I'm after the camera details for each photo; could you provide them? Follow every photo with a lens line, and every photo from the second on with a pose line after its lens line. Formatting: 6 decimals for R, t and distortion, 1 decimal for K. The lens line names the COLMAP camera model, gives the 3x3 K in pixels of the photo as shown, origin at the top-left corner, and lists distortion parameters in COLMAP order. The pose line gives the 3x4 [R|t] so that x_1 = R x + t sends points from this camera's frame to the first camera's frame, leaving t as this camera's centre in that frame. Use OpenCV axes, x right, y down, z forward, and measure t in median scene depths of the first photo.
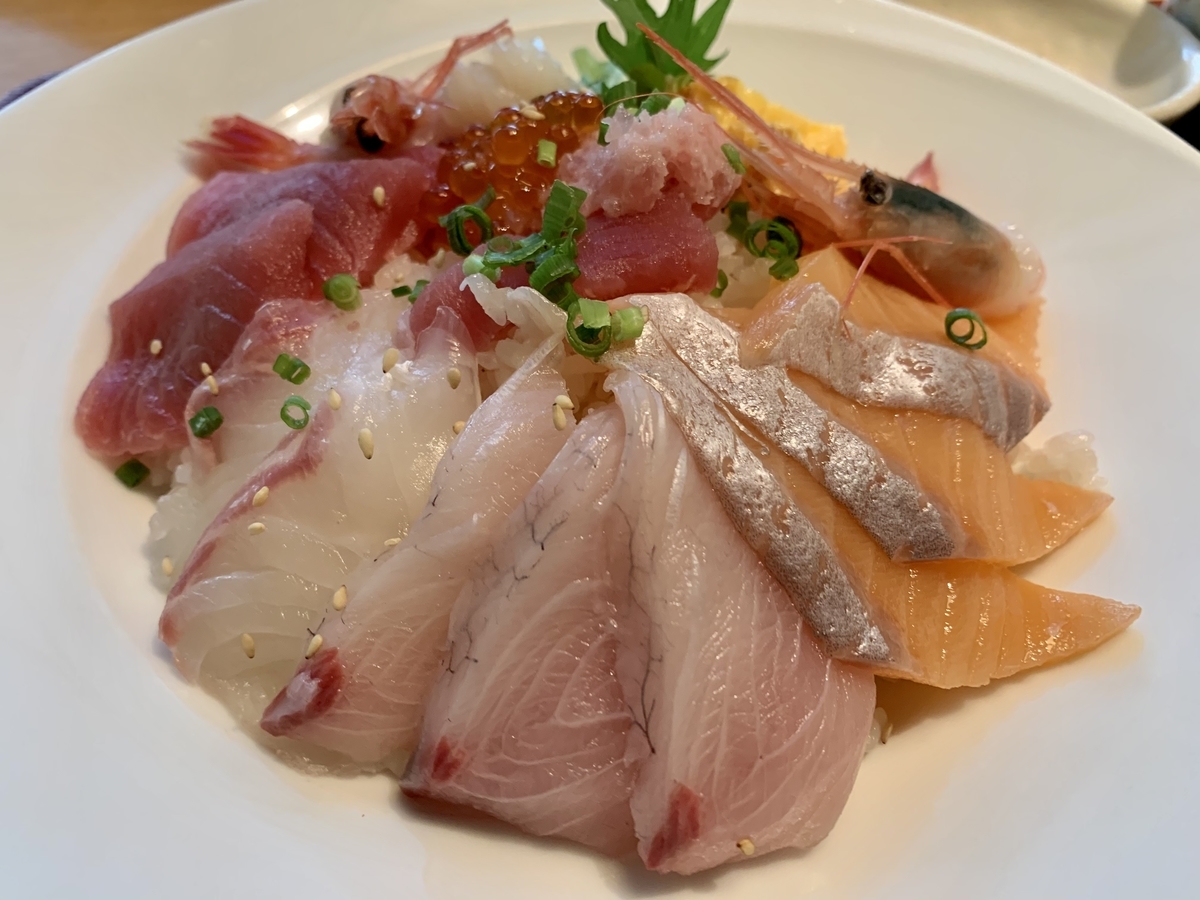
lens RADIAL K [[950.9, 0, 600.0], [0, 950.9, 450.0], [0, 0, 1]] dist [0.067681, -0.179602]
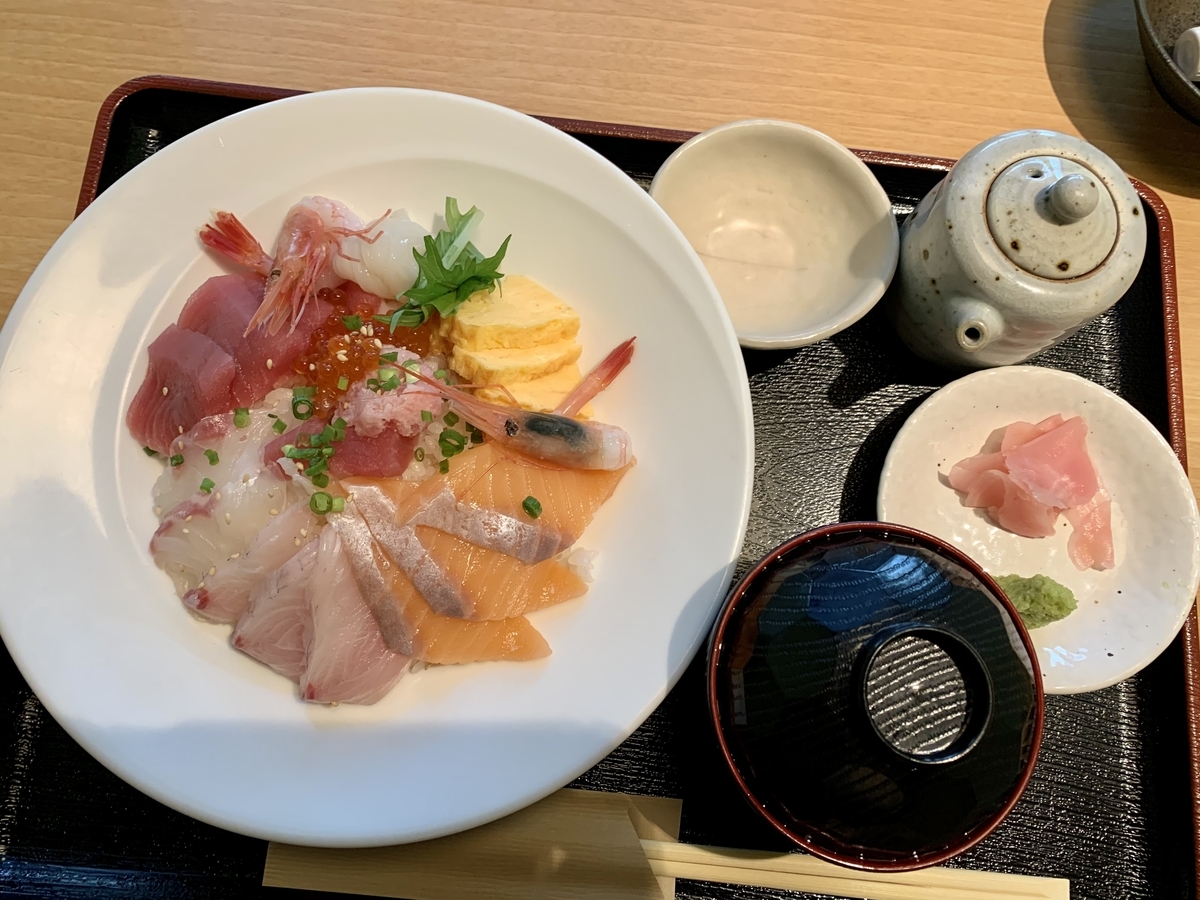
lens RADIAL K [[905.1, 0, 600.0], [0, 905.1, 450.0], [0, 0, 1]] dist [-0.006364, -0.000277]
pose [[0.956849, 0.288503, -0.034735, 0.661111], [-0.242396, 0.858369, 0.452158, -1.369422], [0.160264, -0.424228, 0.891261, -0.785343]]
